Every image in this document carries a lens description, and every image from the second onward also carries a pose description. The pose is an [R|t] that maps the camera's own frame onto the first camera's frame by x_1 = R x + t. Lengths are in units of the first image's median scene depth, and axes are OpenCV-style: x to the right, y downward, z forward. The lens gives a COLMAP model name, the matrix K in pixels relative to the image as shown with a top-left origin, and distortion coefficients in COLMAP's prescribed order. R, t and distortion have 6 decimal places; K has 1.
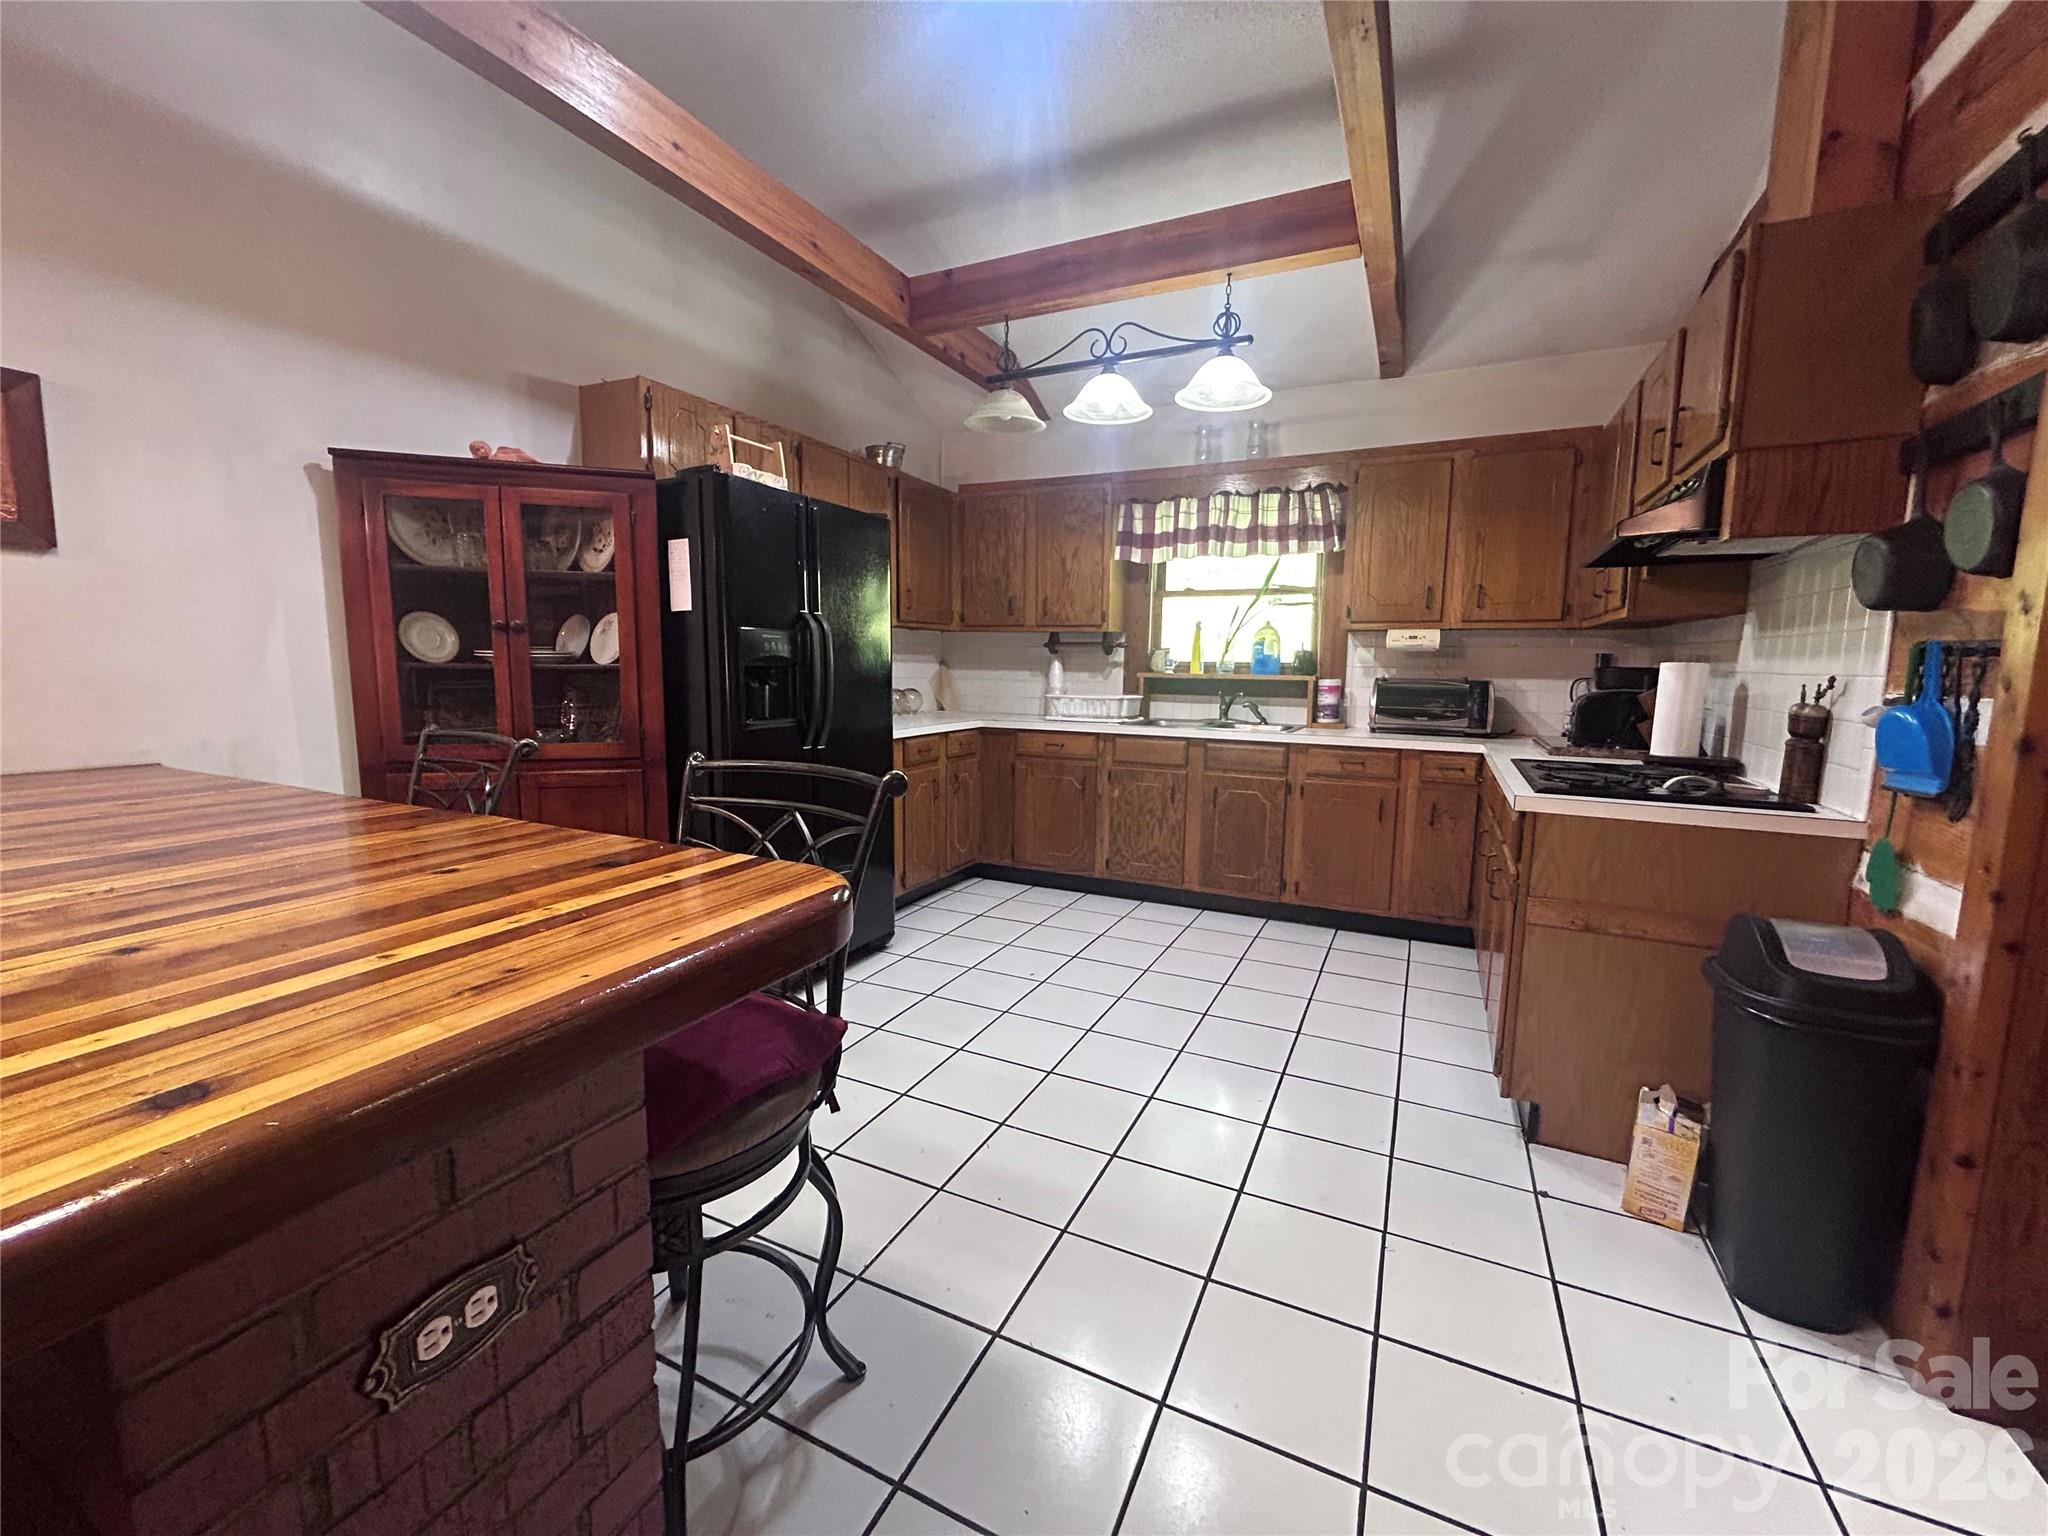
lens RADIAL K [[836.2, 0, 1022.1], [0, 836.2, 767.3], [0, 0, 1]] dist [-0.000368, 0.000283]
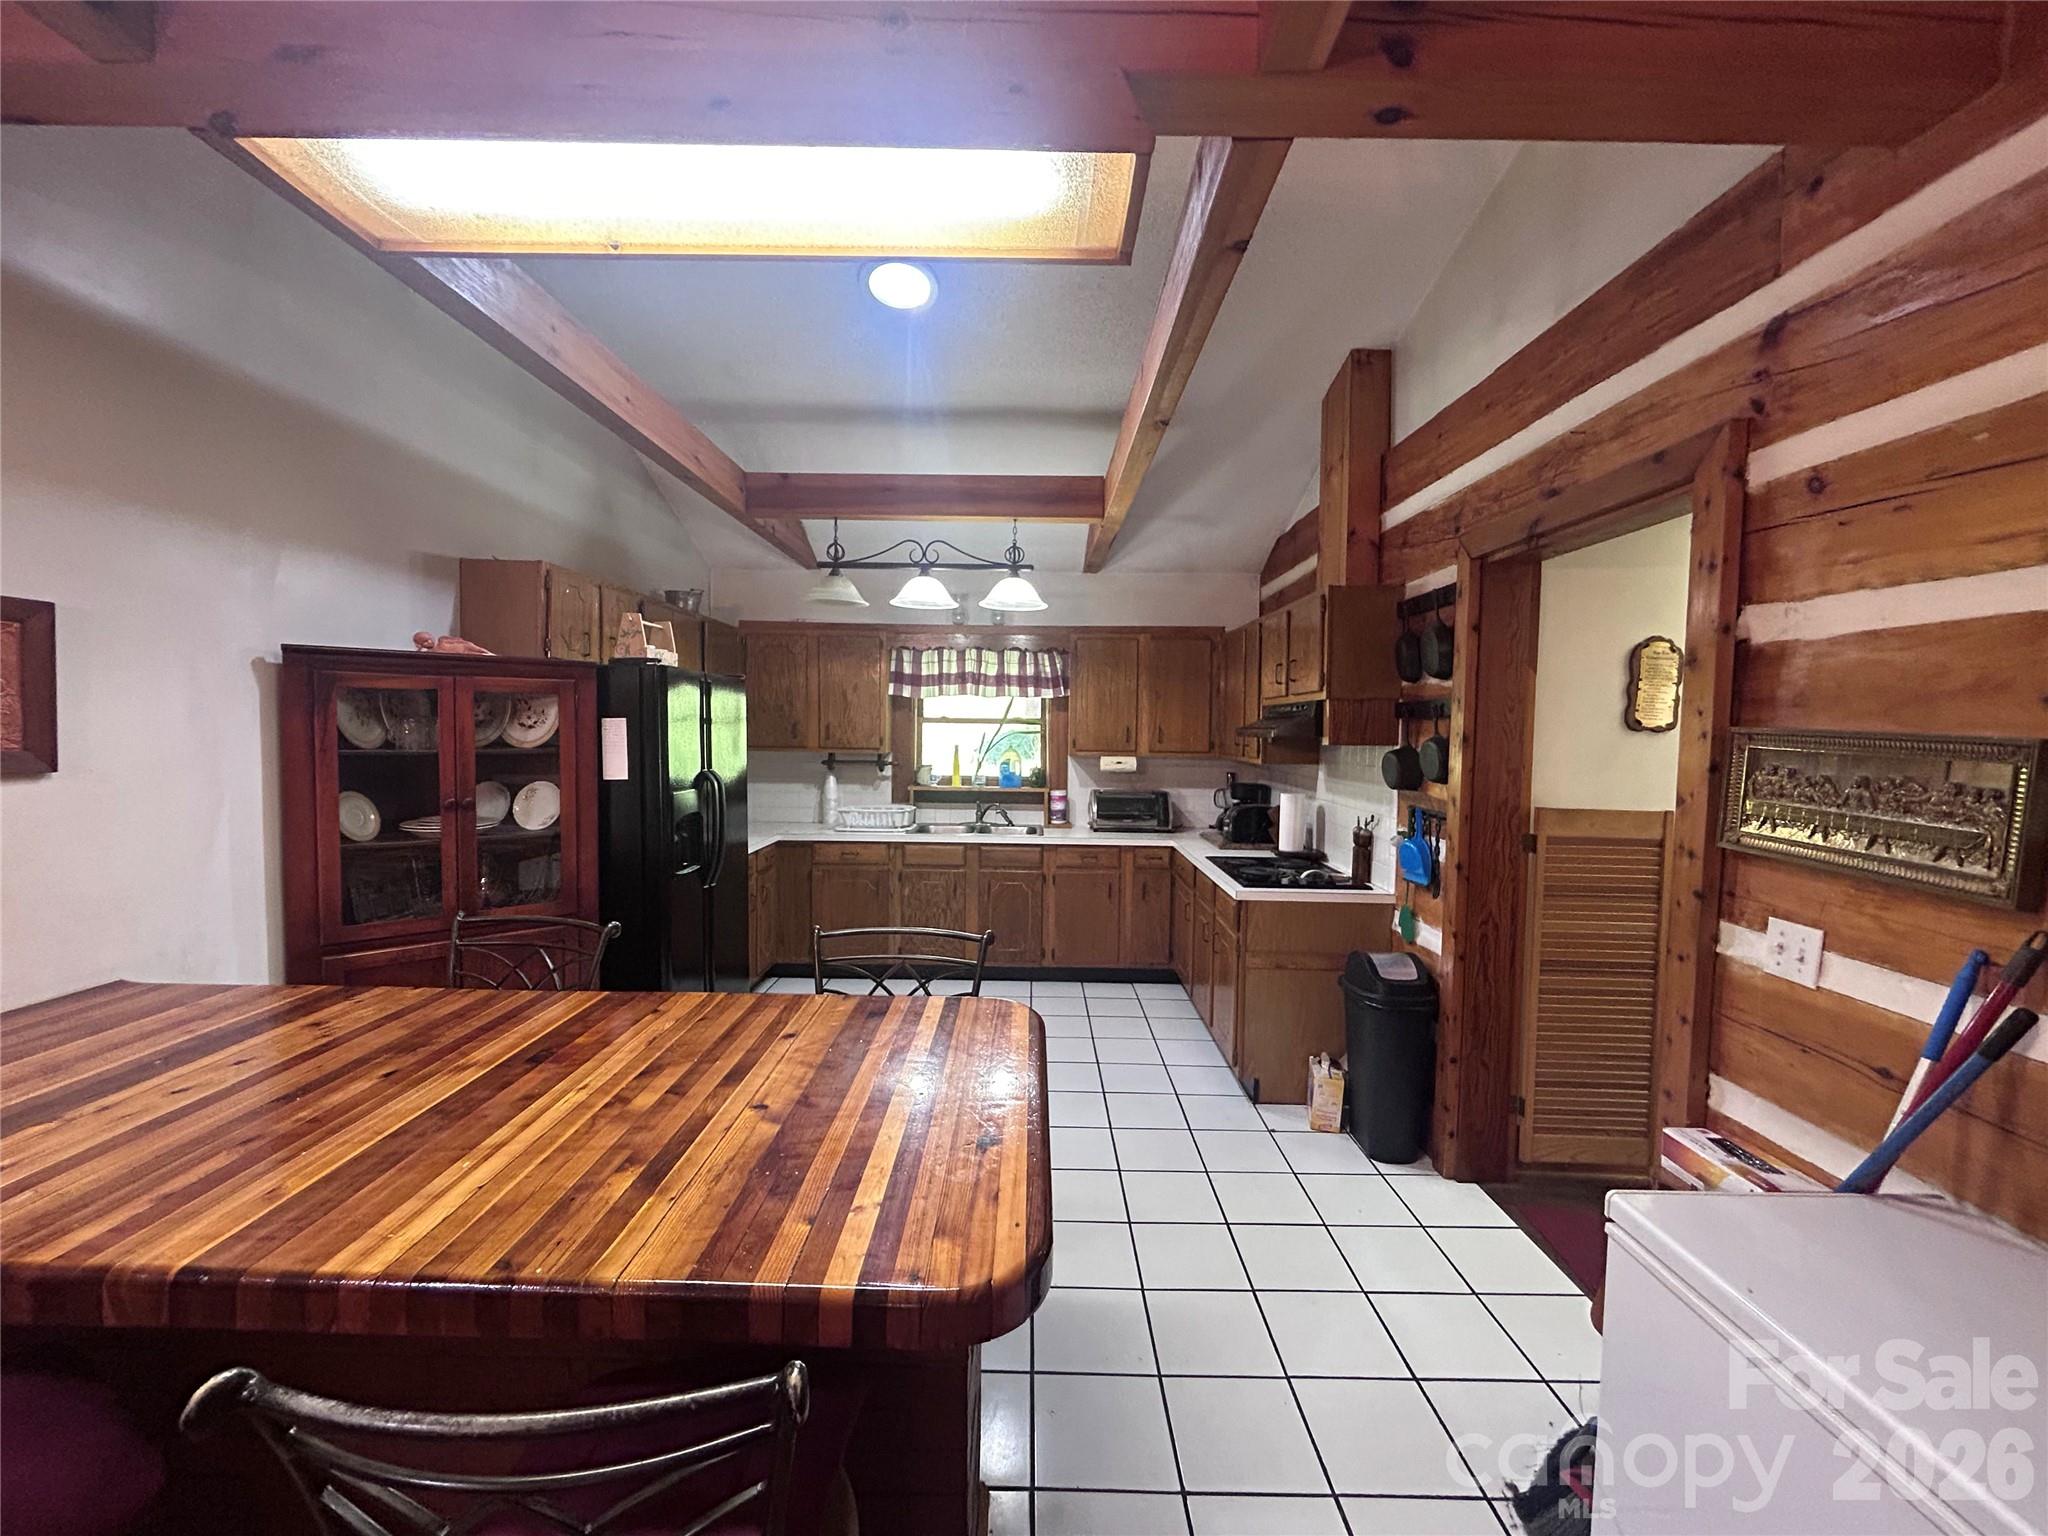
lens RADIAL K [[836.2, 0, 1021.8], [0, 836.2, 768.4], [0, 0, 1]] dist [-0.000368, 0.000283]
pose [[0.902354, -0.023257, 0.430367, -0.360960], [0.052596, 0.997022, -0.056399, -0.098925], [-0.427774, 0.073527, 0.900890, -0.237666]]
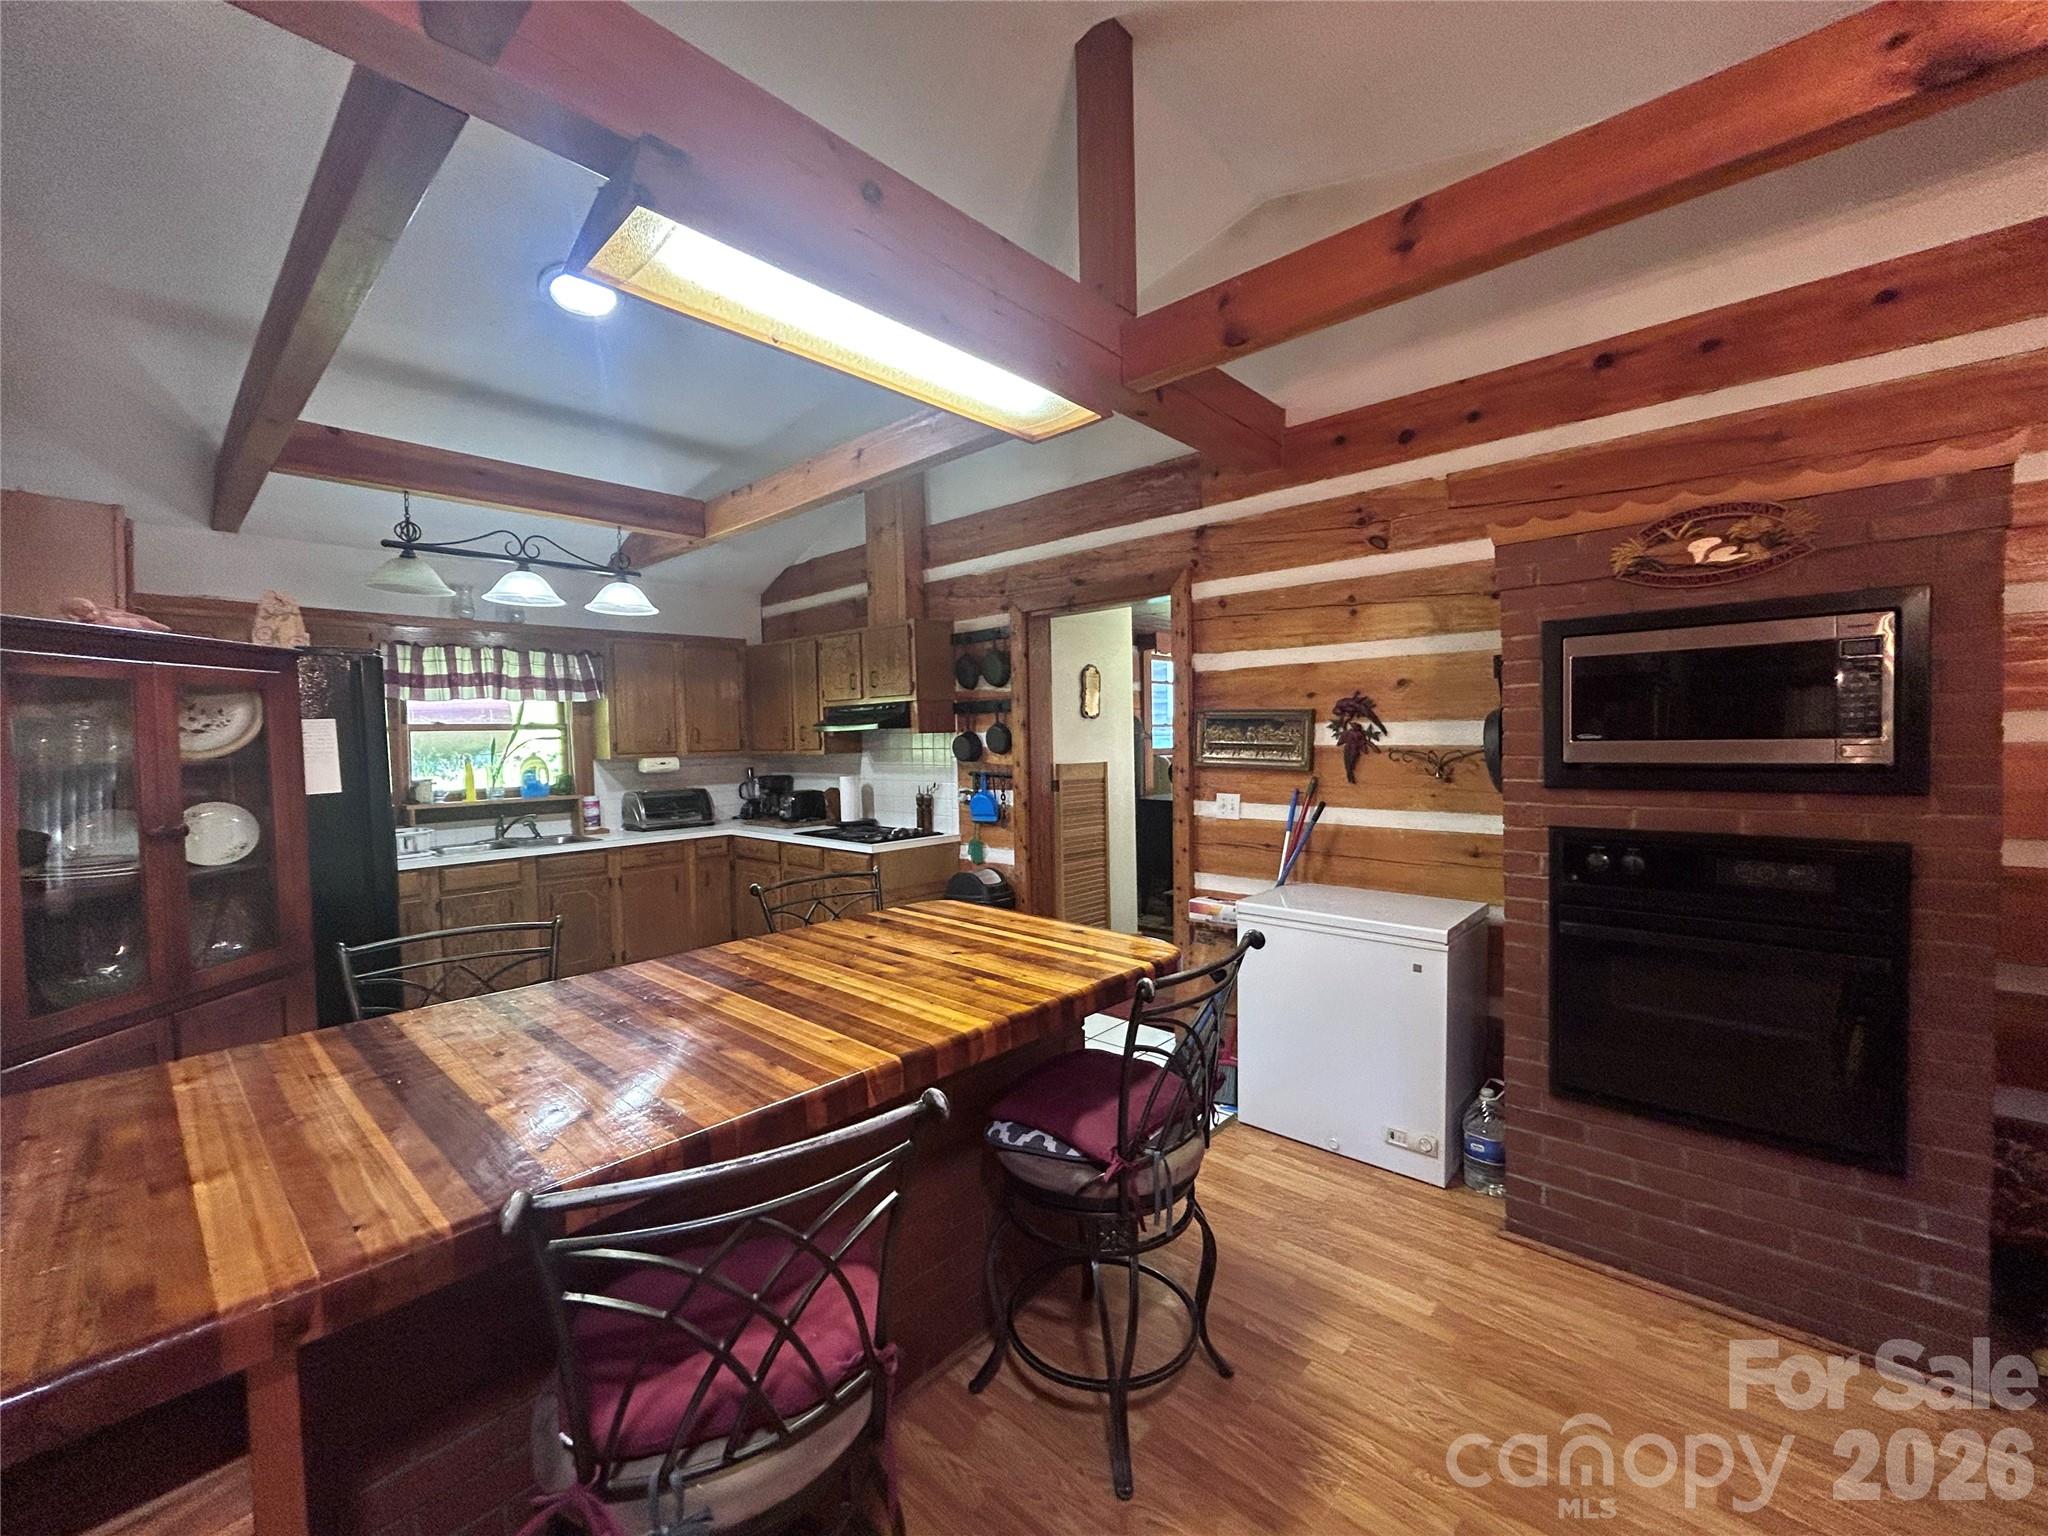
lens RADIAL K [[836.2, 0, 1025.0], [0, 836.2, 769.6], [0, 0, 1]] dist [-0.000368, 0.000283]
pose [[0.277881, -0.060029, 0.958738, -0.984724], [0.144448, 0.989309, 0.020076, -0.107763], [-0.949693, 0.132909, 0.283581, -0.014947]]
